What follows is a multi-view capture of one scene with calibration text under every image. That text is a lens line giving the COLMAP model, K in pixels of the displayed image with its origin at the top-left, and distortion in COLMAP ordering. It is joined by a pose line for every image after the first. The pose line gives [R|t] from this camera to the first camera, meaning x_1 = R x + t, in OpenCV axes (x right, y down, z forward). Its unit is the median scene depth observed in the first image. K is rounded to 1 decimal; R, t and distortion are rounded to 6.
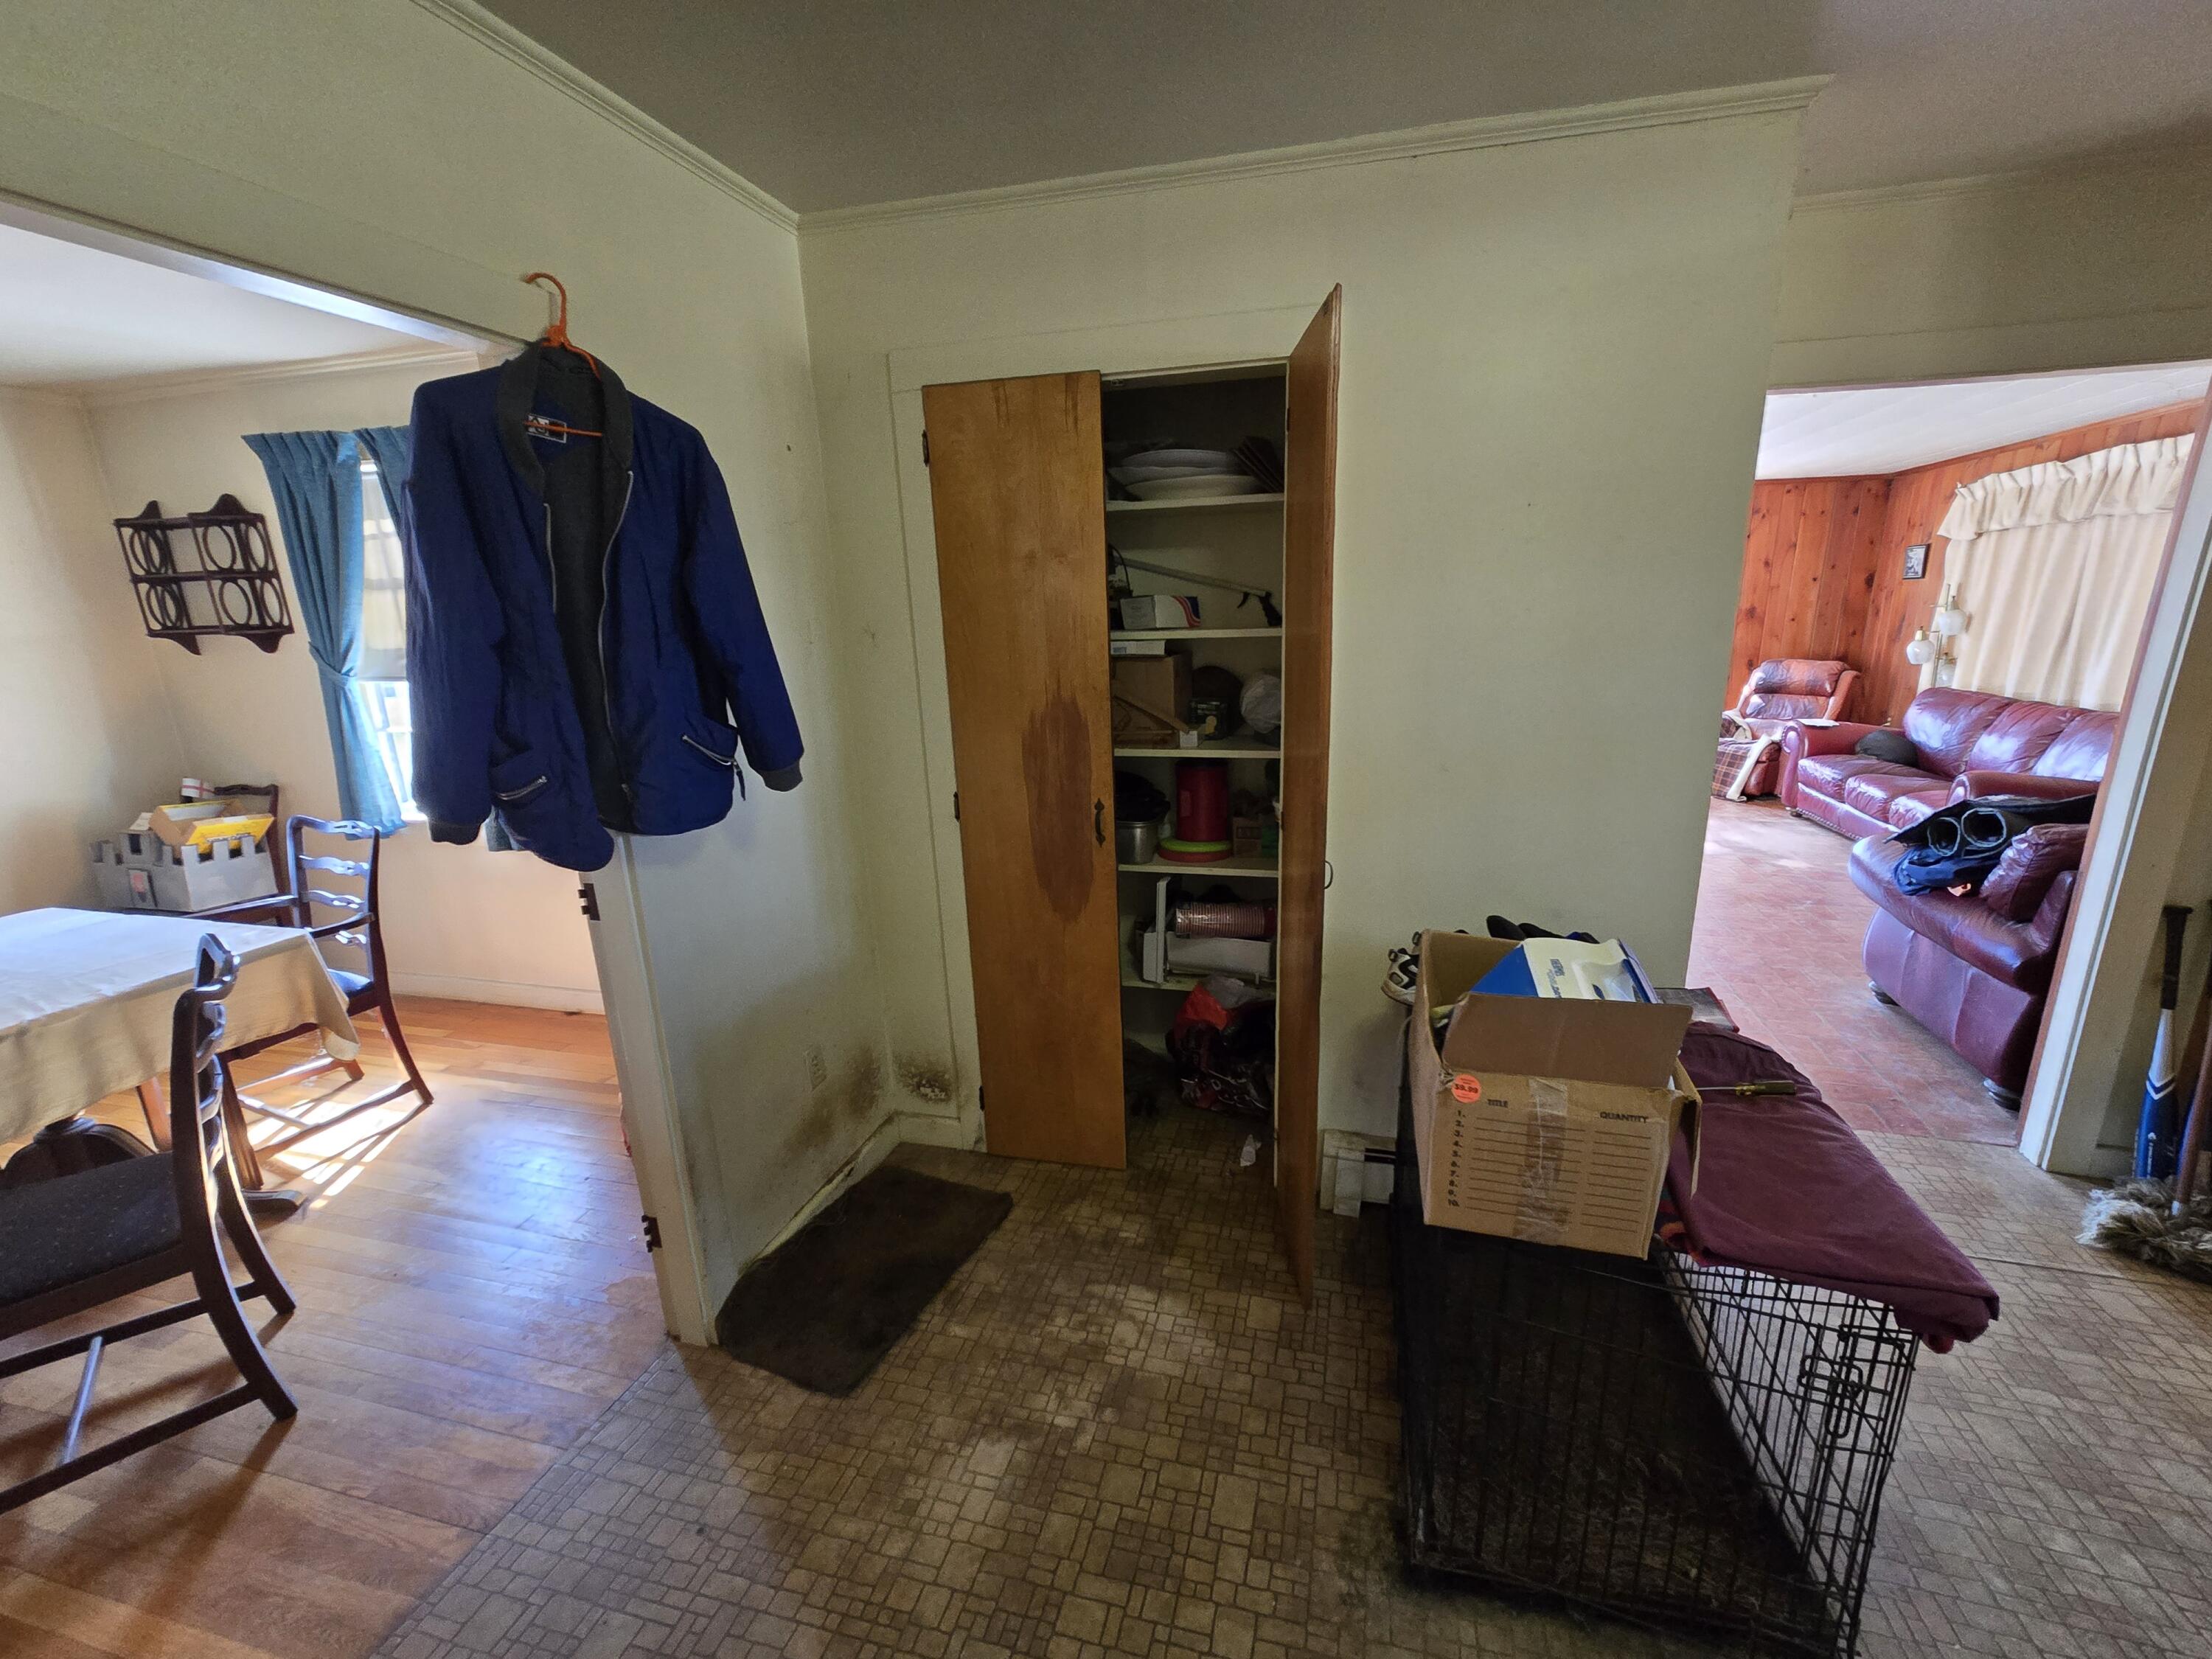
lens RADIAL K [[920.9, 0, 1134.7], [0, 920.9, 849.5], [0, 0, 1]] dist [-0.002448, 0.000196]
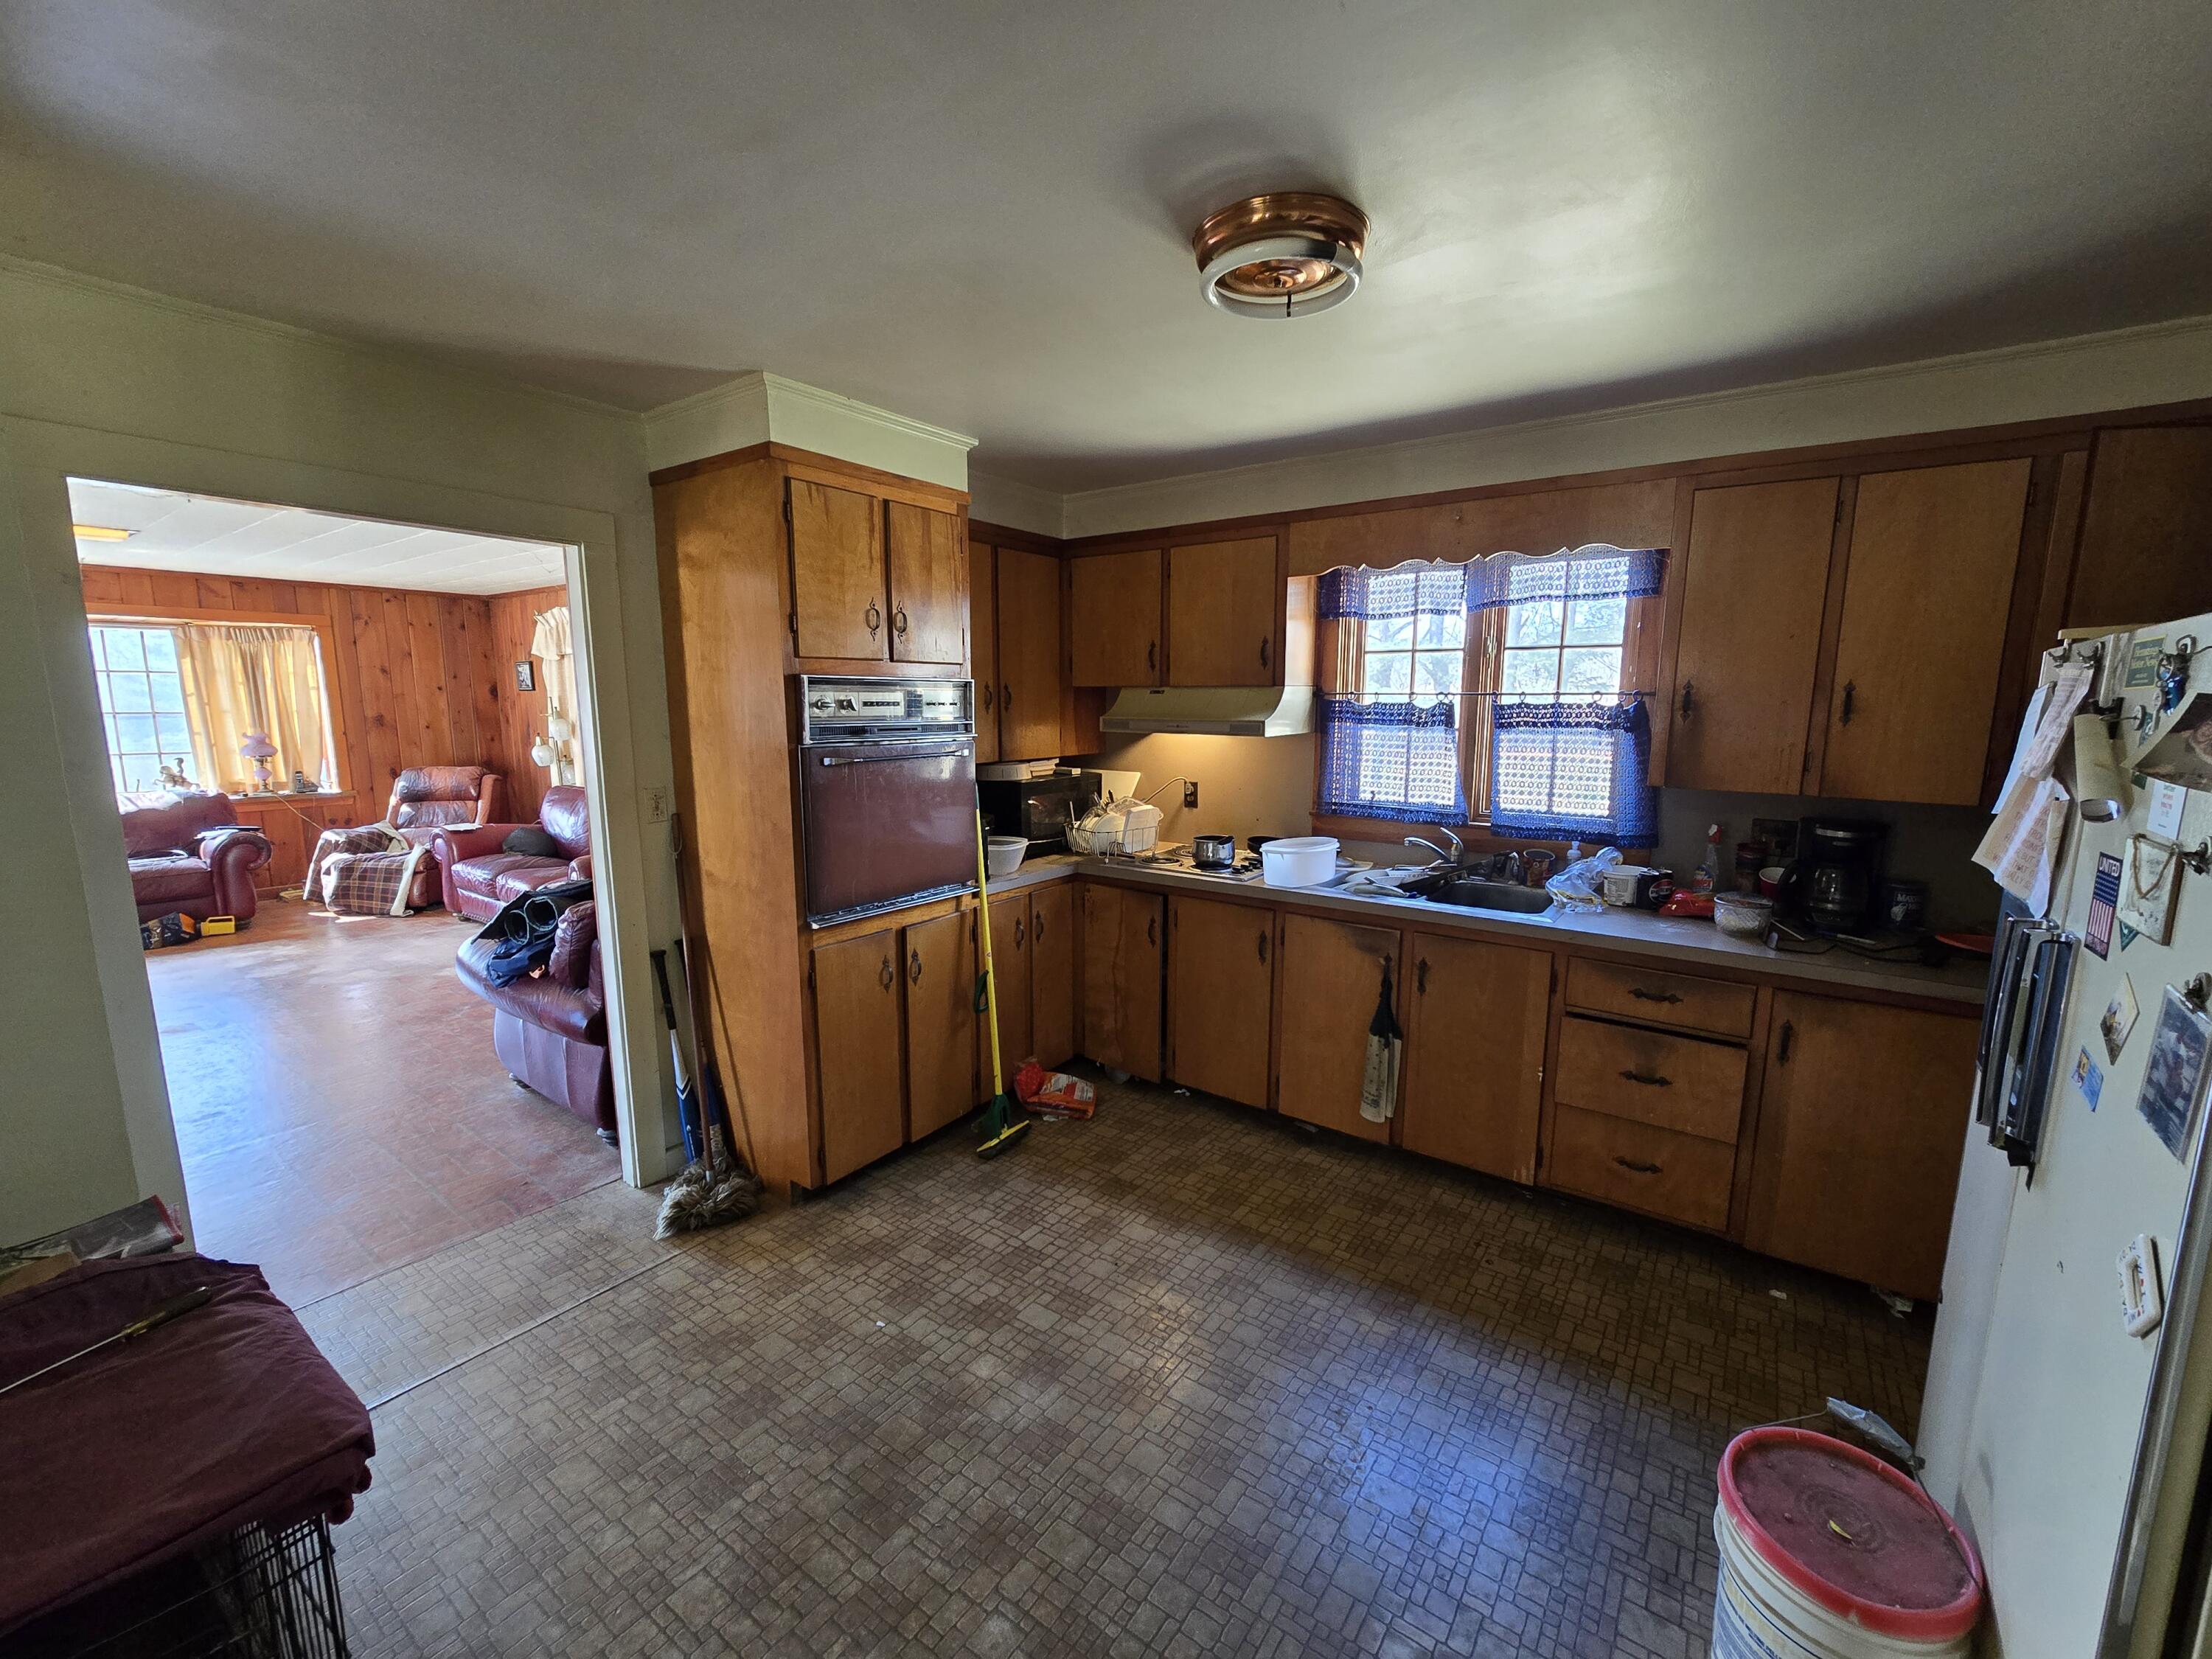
lens RADIAL K [[912.9, 0, 1117.9], [0, 912.9, 836.0], [0, 0, 1]] dist [-0.001774, 0.001120]
pose [[0.360949, -0.118096, 0.925078, 0.128798], [0.228603, 0.972890, 0.035003, 0.004629], [-0.904133, 0.198842, 0.378161, -0.071510]]
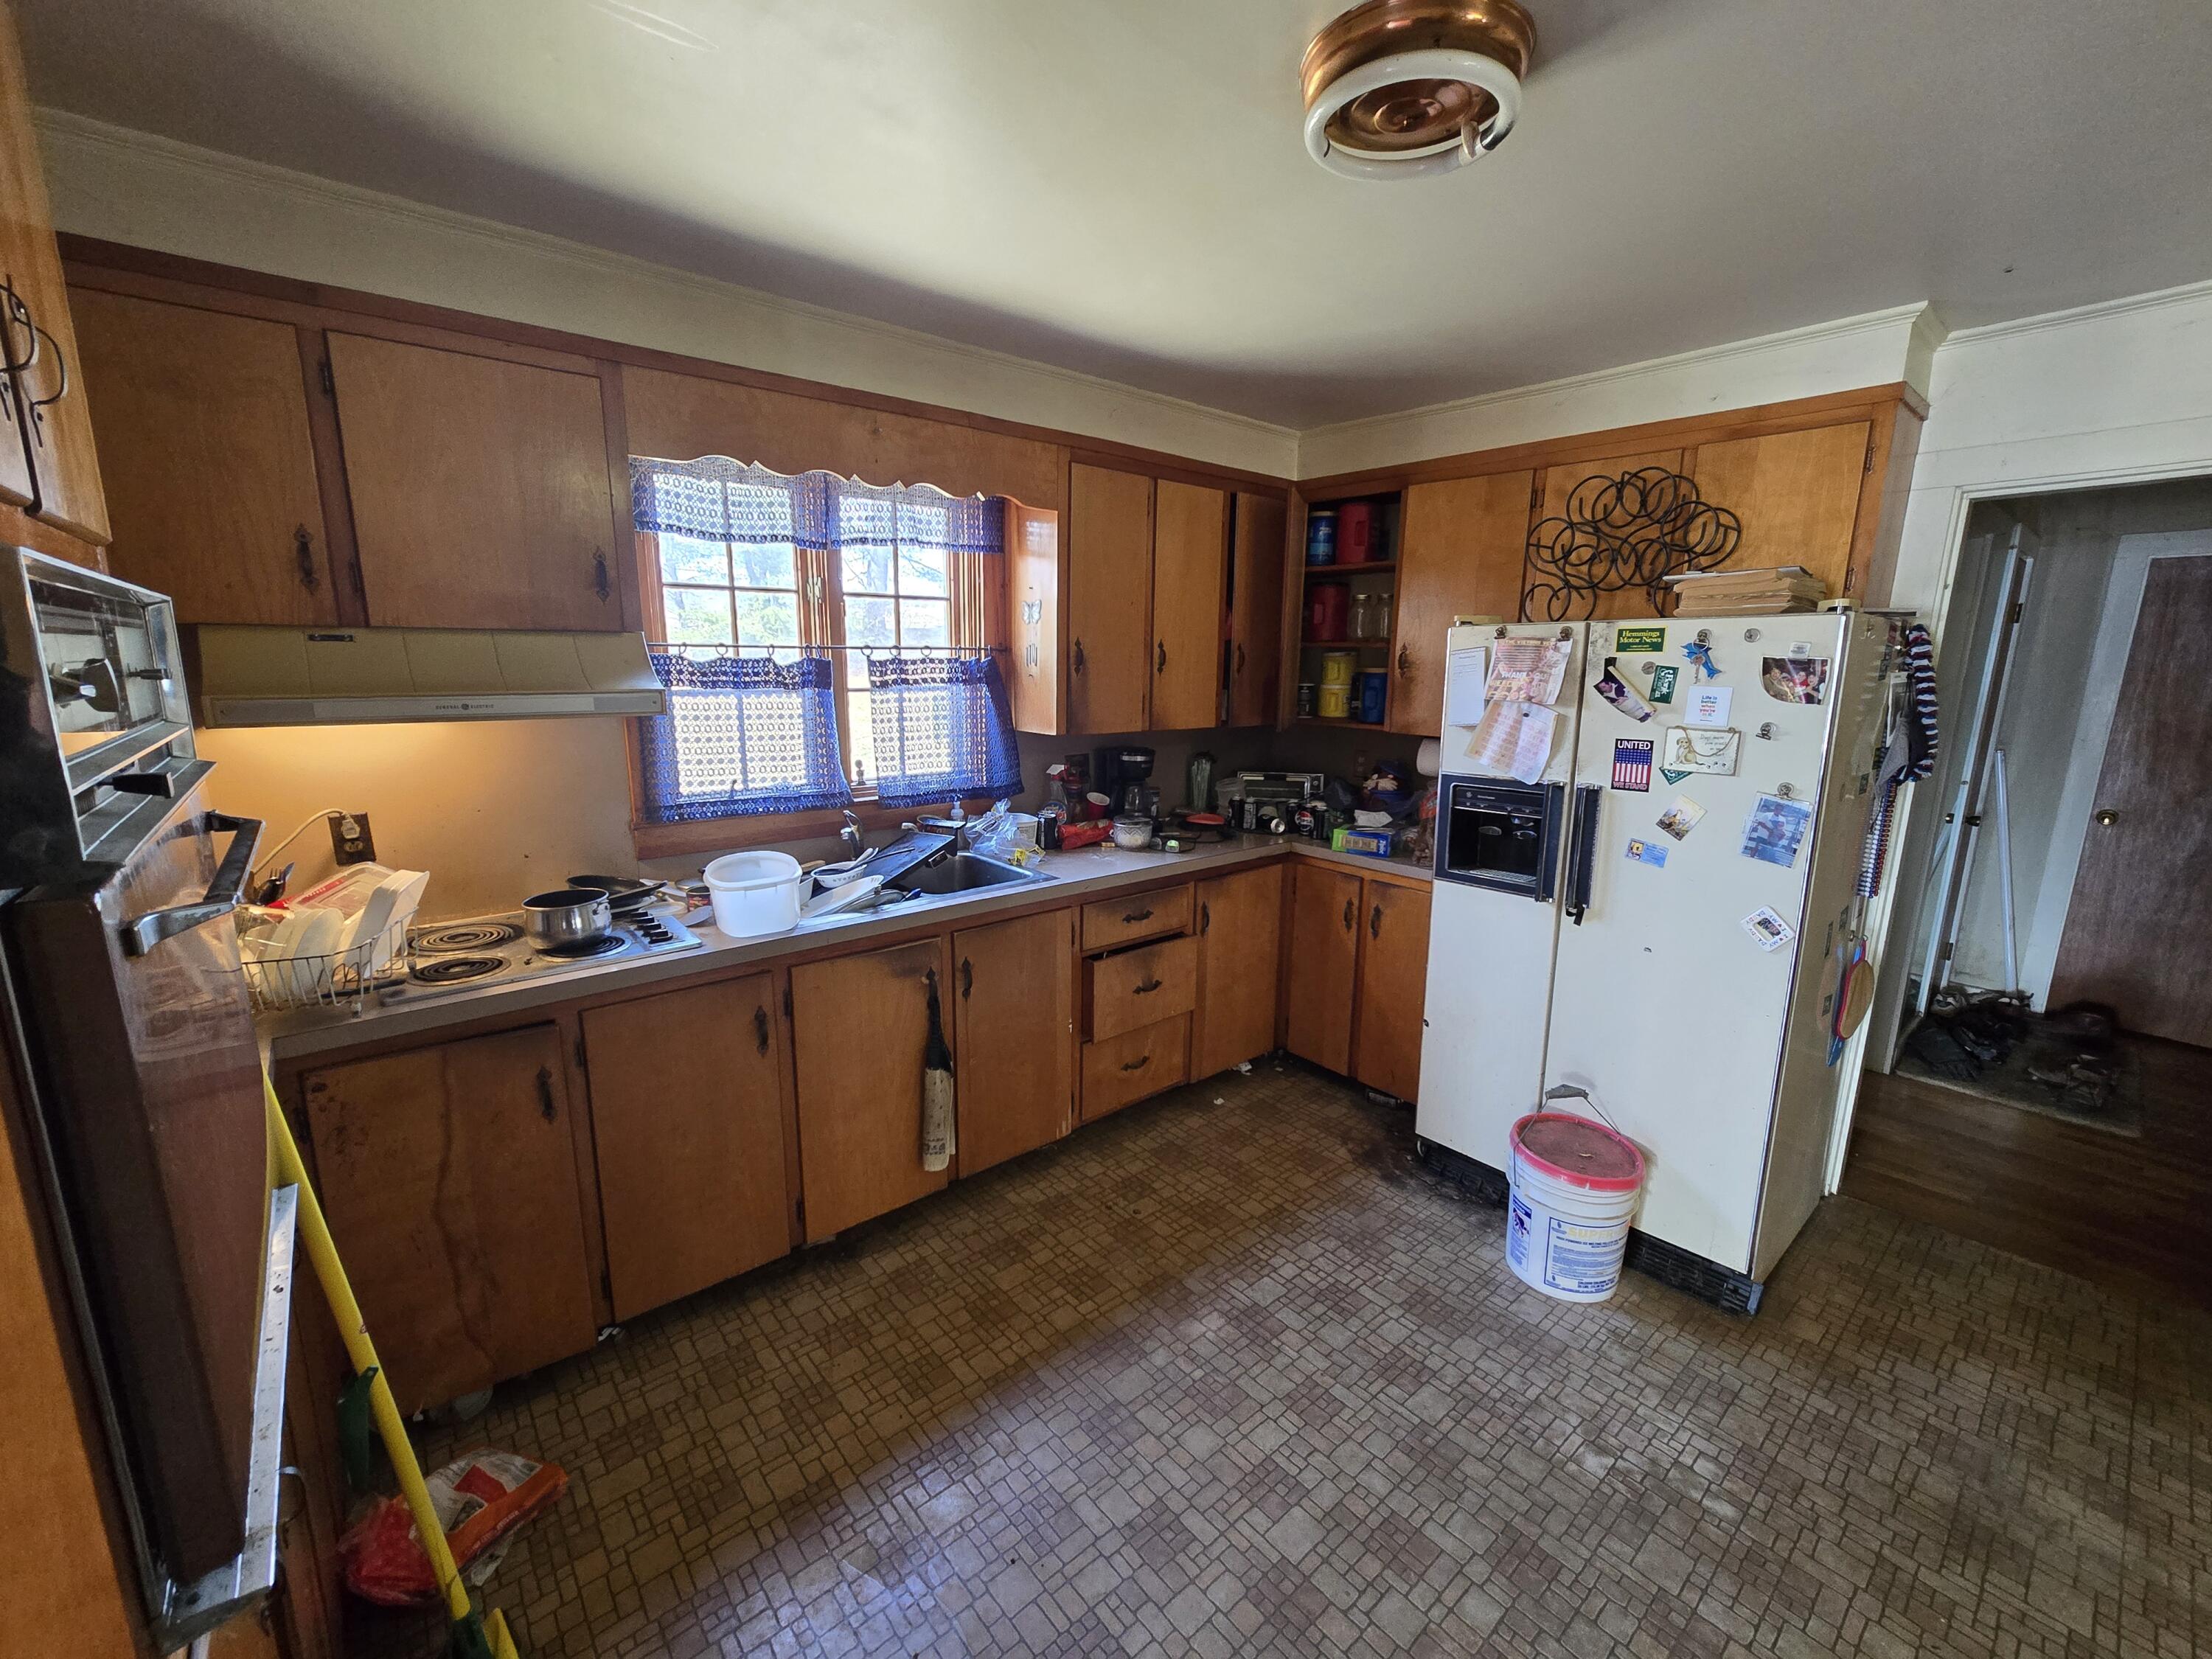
lens RADIAL K [[907.8, 0, 1111.2], [0, 907.8, 836.9], [0, 0, 1]] dist [-0.005487, 0.000226]
pose [[-0.818648, -0.098026, 0.565868, 0.489958], [0.157134, 0.909492, 0.384880, -0.132281], [-0.552381, 0.403998, -0.729151, 0.416560]]
